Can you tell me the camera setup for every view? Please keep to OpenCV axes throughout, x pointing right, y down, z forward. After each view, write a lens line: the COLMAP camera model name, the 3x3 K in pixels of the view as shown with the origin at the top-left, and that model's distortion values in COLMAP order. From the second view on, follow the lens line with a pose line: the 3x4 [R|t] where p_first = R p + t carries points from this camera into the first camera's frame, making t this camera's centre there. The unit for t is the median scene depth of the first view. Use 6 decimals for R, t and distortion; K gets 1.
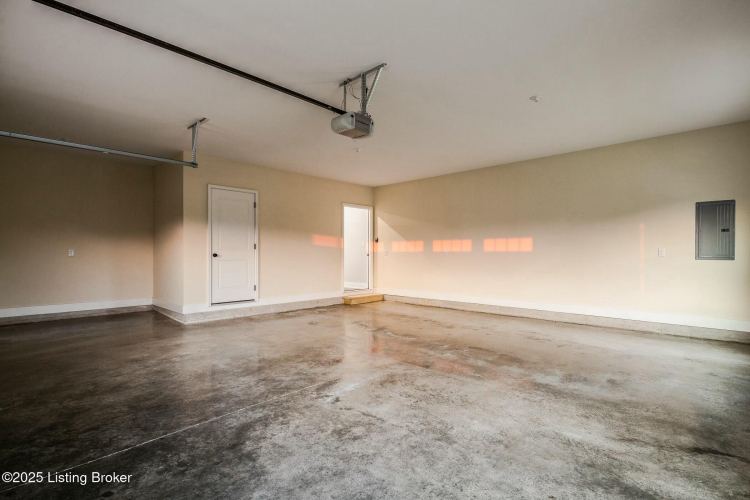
lens RADIAL K [[363.8, 0, 380.3], [0, 363.8, 250.7], [0, 0, 1]] dist [0.001802, -0.000051]
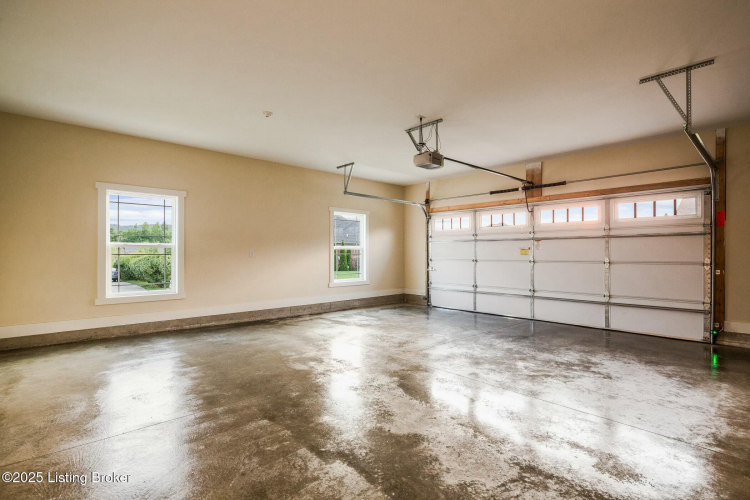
lens RADIAL K [[362.2, 0, 378.5], [0, 362.2, 254.8], [0, 0, 1]] dist [-0.000135, -0.000225]
pose [[-0.997924, -0.001354, 0.064391, 0.025990], [-0.001442, 0.999998, -0.001327, 0.006631], [-0.064389, -0.001417, -0.997924, 2.321497]]
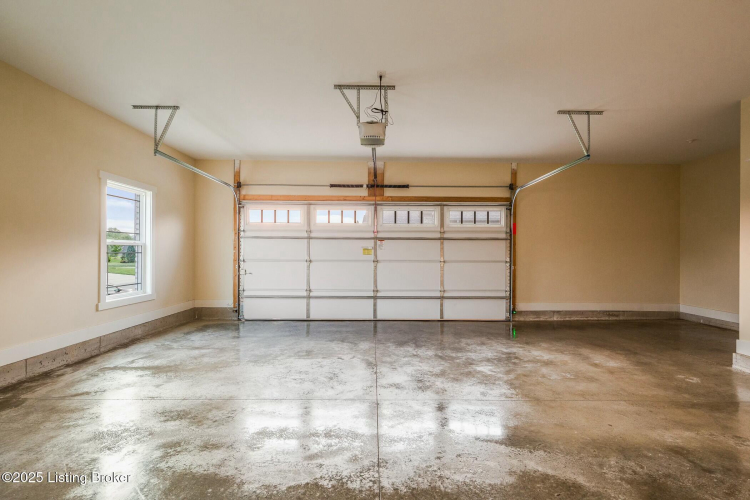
lens RADIAL K [[363.8, 0, 380.3], [0, 363.8, 250.7], [0, 0, 1]] dist [0.001802, -0.000051]
pose [[-0.720940, -0.009417, -0.692934, 0.622892], [-0.003149, 0.999942, -0.010312, 0.002990], [0.692991, -0.005252, -0.720928, 1.751571]]
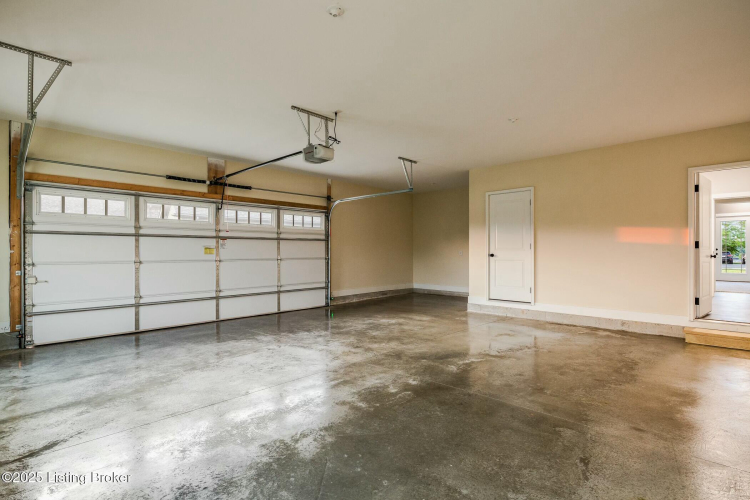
lens RADIAL K [[367.6, 0, 382.5], [0, 367.6, 250.1], [0, 0, 1]] dist [-0.000805, -0.000234]
pose [[0.002461, -0.005320, -0.999983, 1.191782], [0.007372, 0.999959, -0.005302, 0.000425], [0.999970, -0.007359, 0.002500, 1.210908]]
